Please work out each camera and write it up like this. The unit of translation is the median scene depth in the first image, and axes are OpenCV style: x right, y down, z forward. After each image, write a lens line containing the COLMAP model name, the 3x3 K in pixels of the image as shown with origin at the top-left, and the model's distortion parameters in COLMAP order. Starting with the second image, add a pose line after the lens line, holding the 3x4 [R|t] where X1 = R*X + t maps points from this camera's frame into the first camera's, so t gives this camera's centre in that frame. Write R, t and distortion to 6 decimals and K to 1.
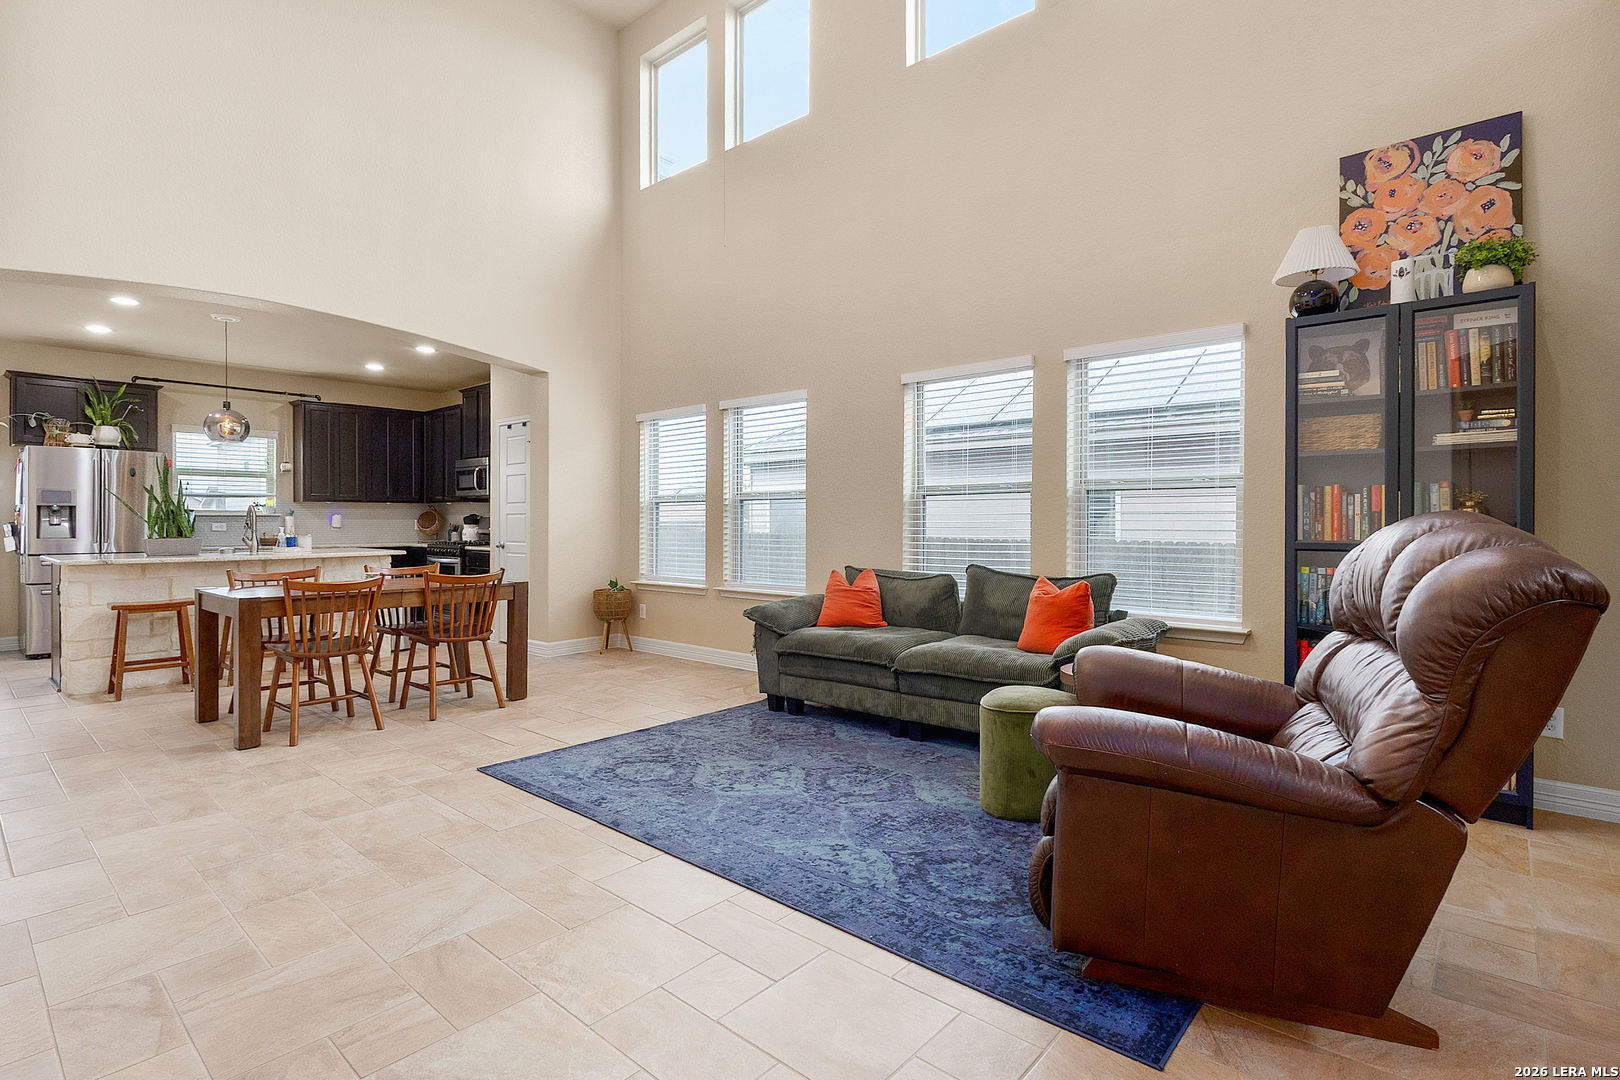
lens RADIAL K [[787.3, 0, 800.1], [0, 787.3, 521.1], [0, 0, 1]] dist [0.001661, -0.007331]
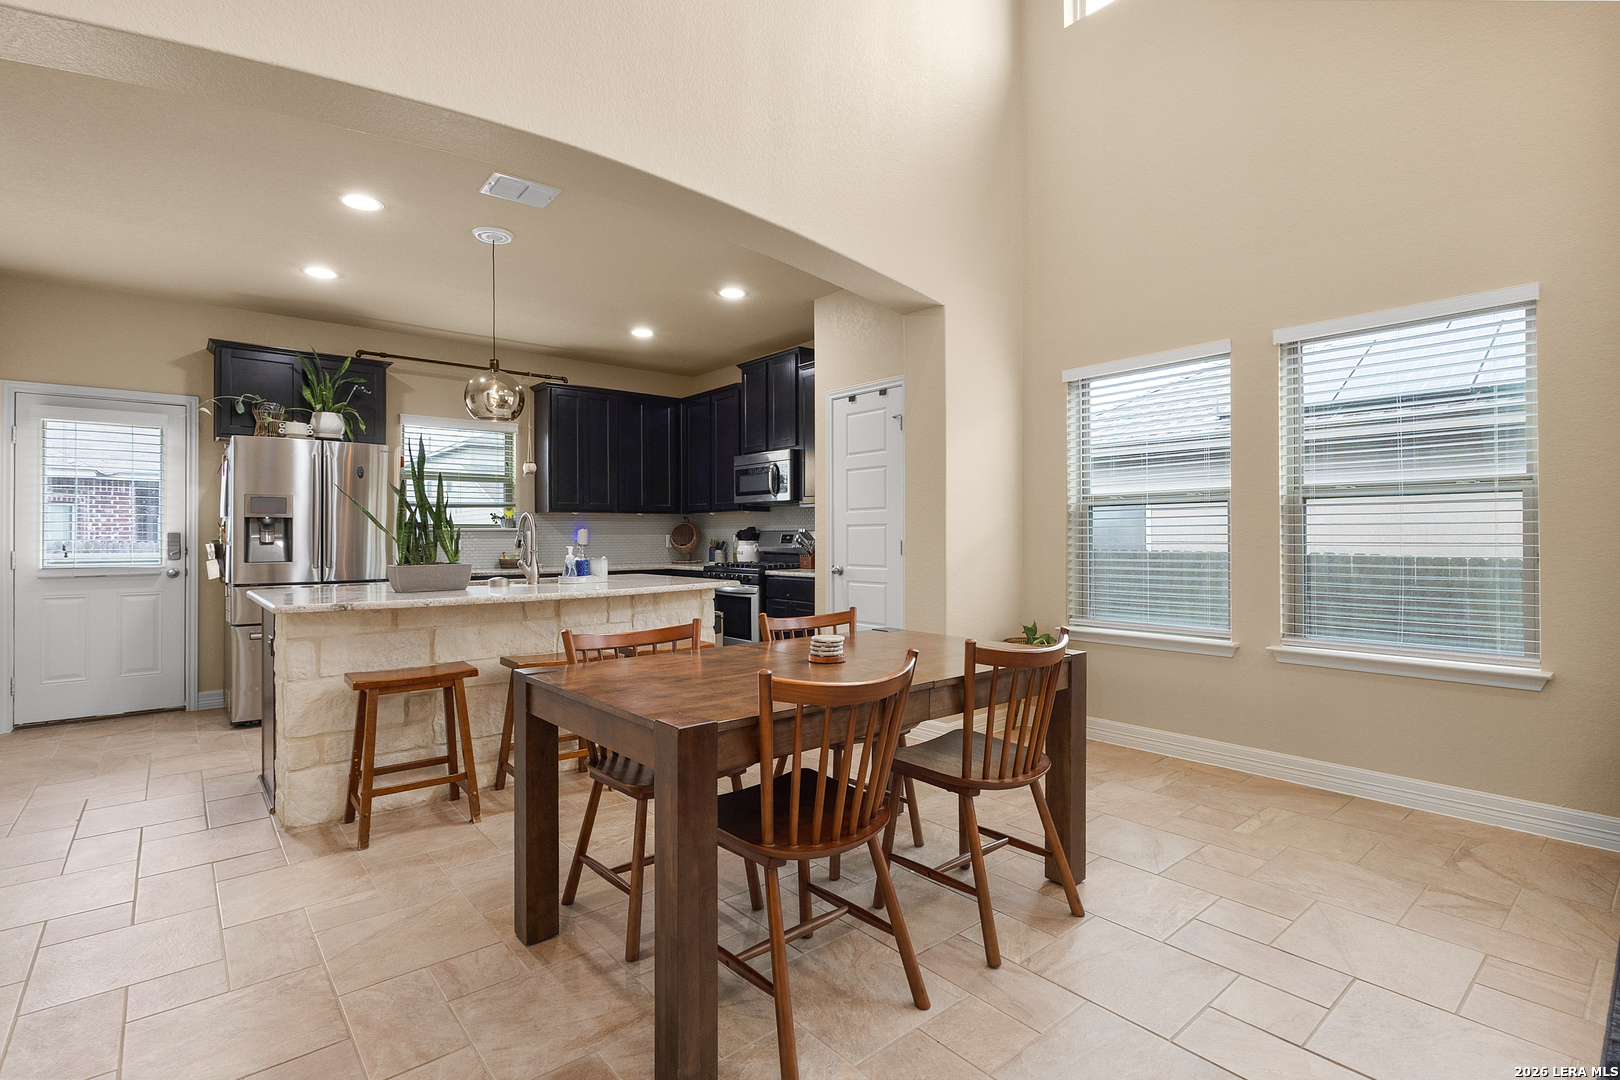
lens RADIAL K [[787.3, 0, 803.4], [0, 787.3, 525.9], [0, 0, 1]] dist [0.001661, -0.007331]
pose [[0.987111, -0.007859, -0.159847, -0.303395], [0.006003, 0.999909, -0.012090, 0.000022], [0.159927, 0.010974, 0.987068, 0.317881]]
